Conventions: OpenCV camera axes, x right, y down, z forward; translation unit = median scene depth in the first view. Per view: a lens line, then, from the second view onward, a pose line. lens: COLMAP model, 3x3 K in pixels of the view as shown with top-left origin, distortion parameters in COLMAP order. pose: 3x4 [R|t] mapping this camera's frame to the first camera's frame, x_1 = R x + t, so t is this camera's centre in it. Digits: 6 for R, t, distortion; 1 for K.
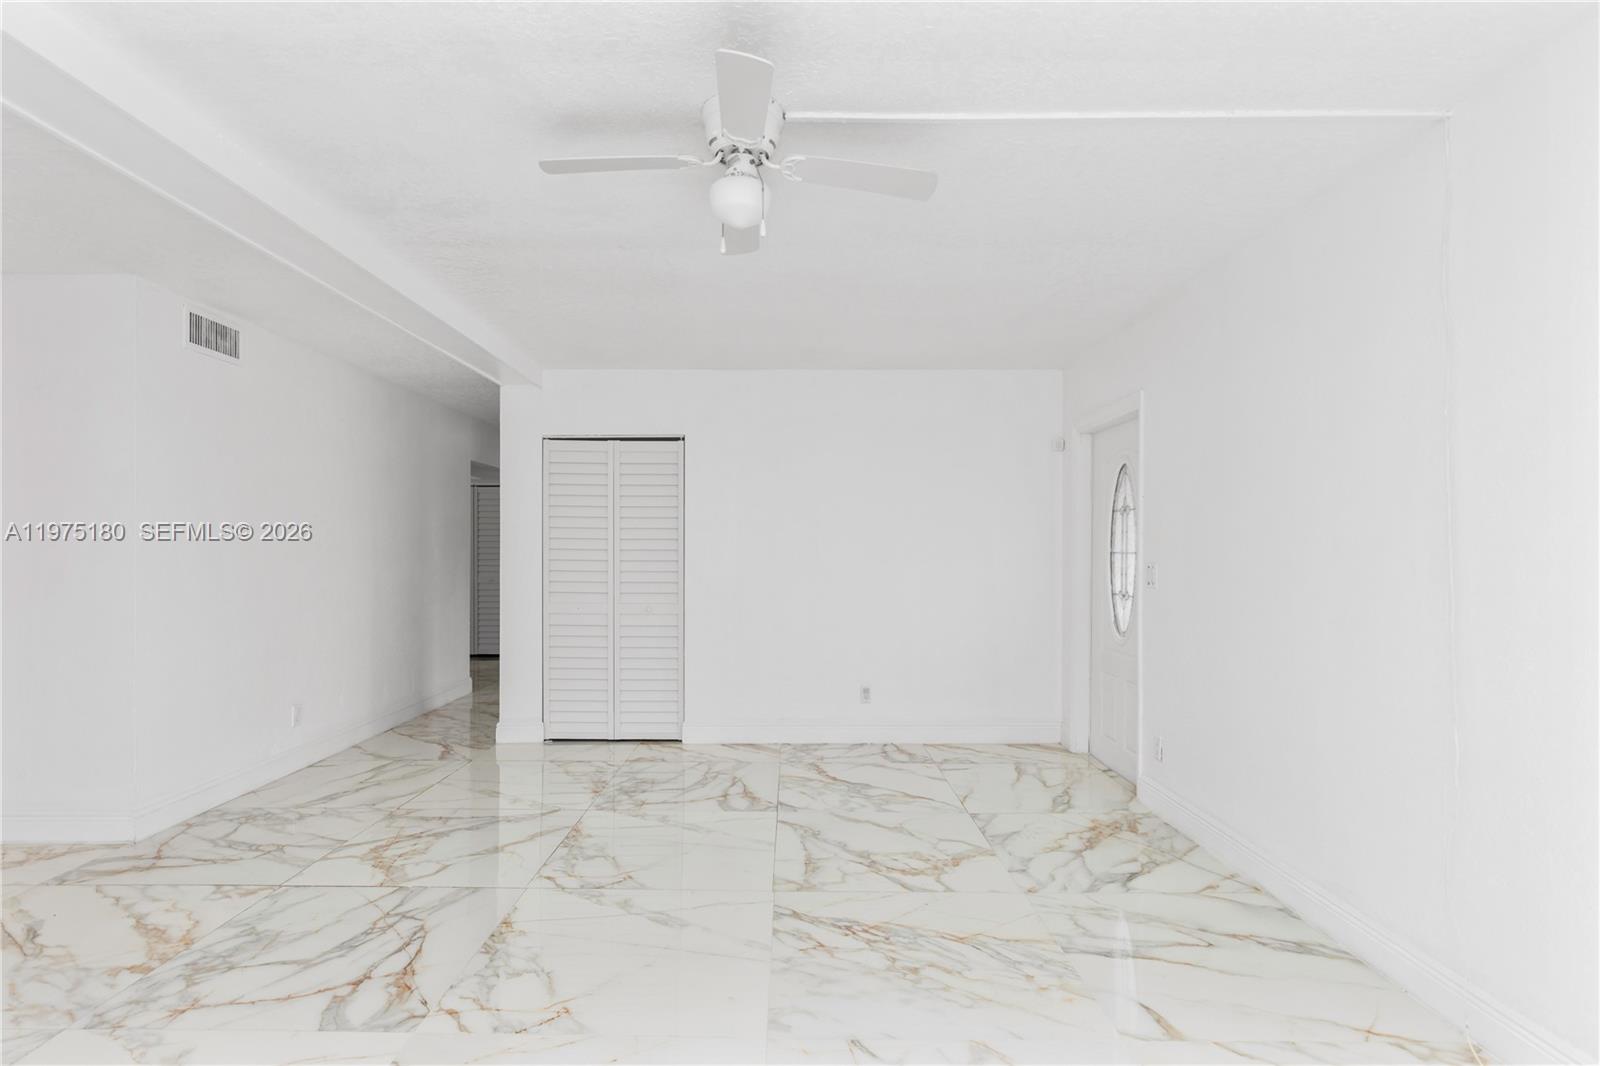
lens RADIAL K [[808.4, 0, 796.6], [0, 808.4, 552.1], [0, 0, 1]] dist [-0.004322, -0.000562]
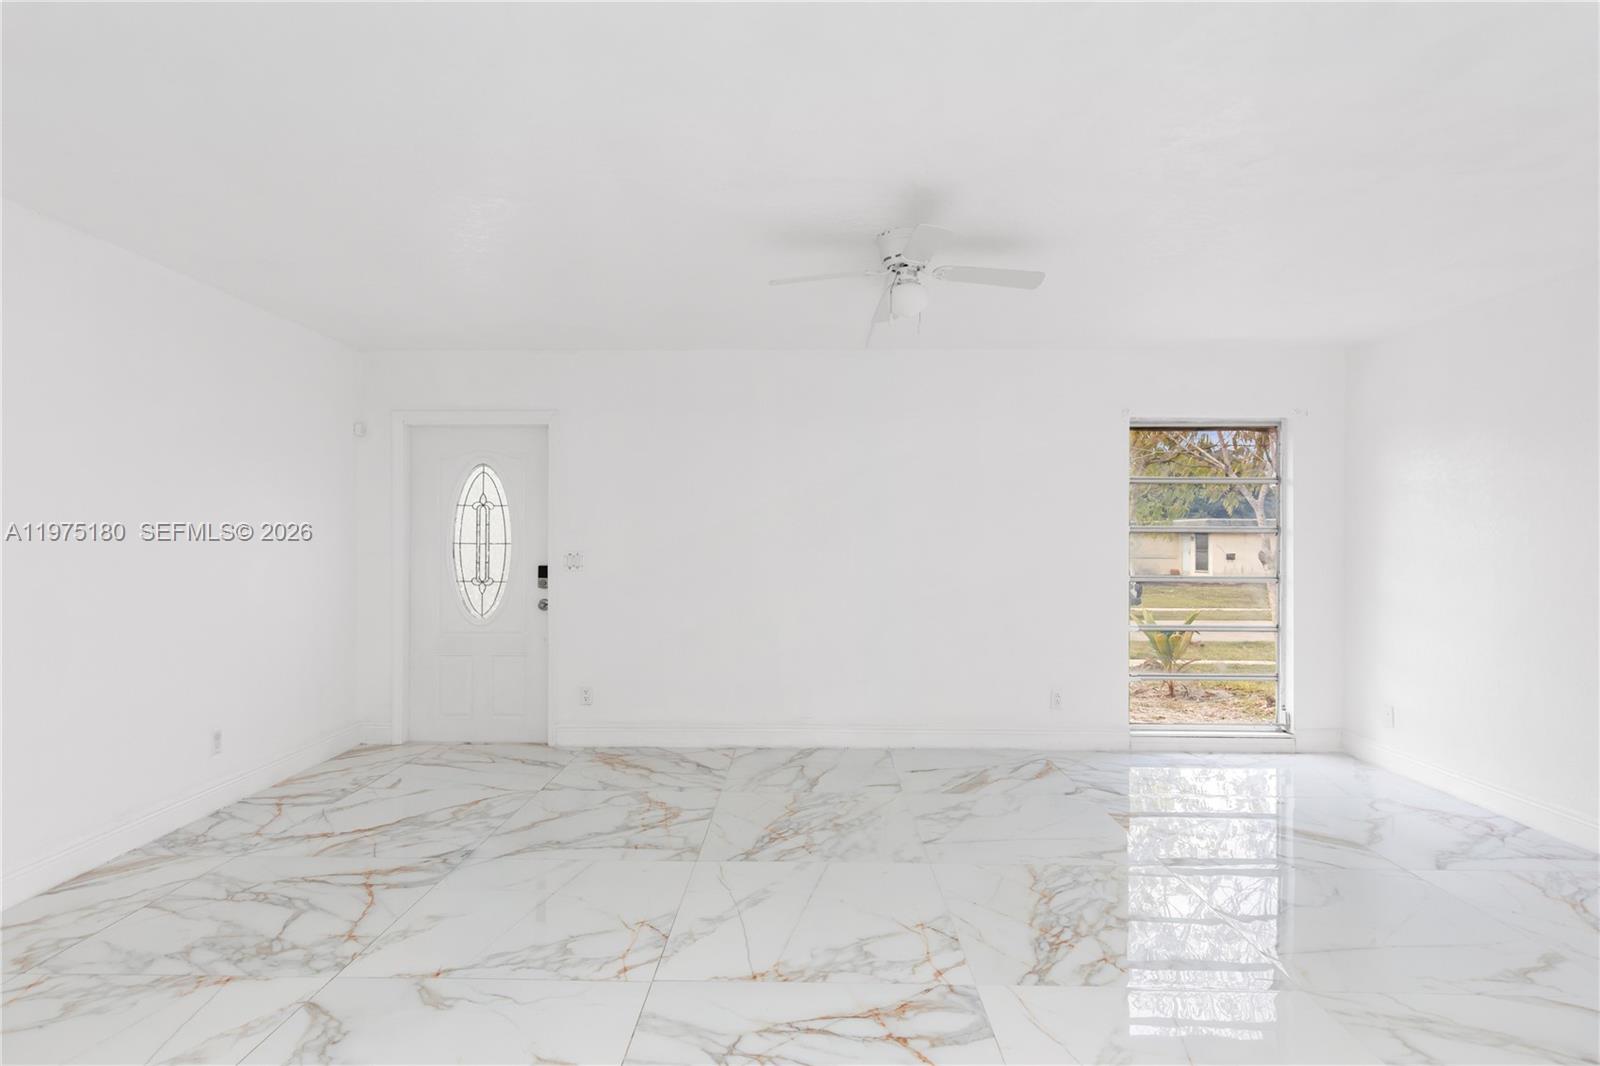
lens RADIAL K [[854.1, 0, 765.1], [0, 854.1, 529.2], [0, 0, 1]] dist [0.002603, -0.000427]
pose [[0.037952, 0.012767, 0.999198, -1.142862], [0.000017, 0.999918, -0.012777, 0.000011], [-0.999280, 0.000502, 0.037949, 0.863720]]
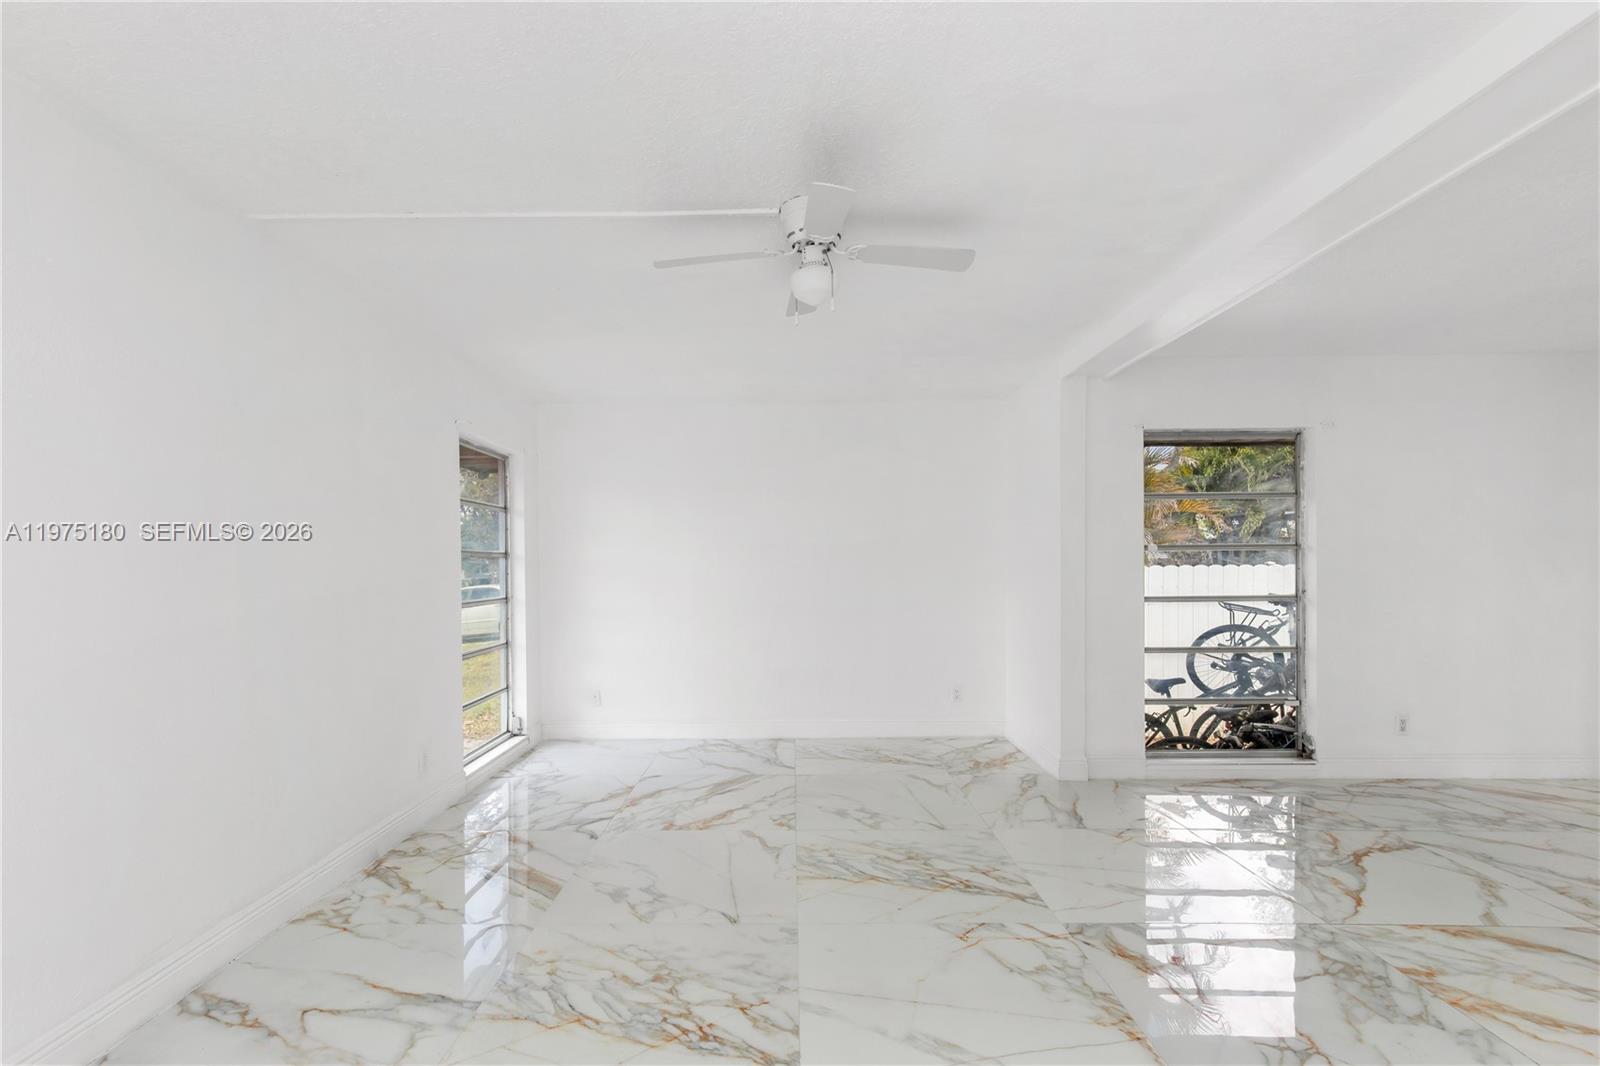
lens RADIAL K [[734.7, 0, 795.3], [0, 734.7, 566.9], [0, 0, 1]] dist [0.003117, 0.000211]
pose [[-0.999980, 0.006271, 0.001128, -0.026456], [0.006279, 0.999950, 0.007727, -0.005864], [-0.001080, 0.007734, -0.999970, 1.548505]]
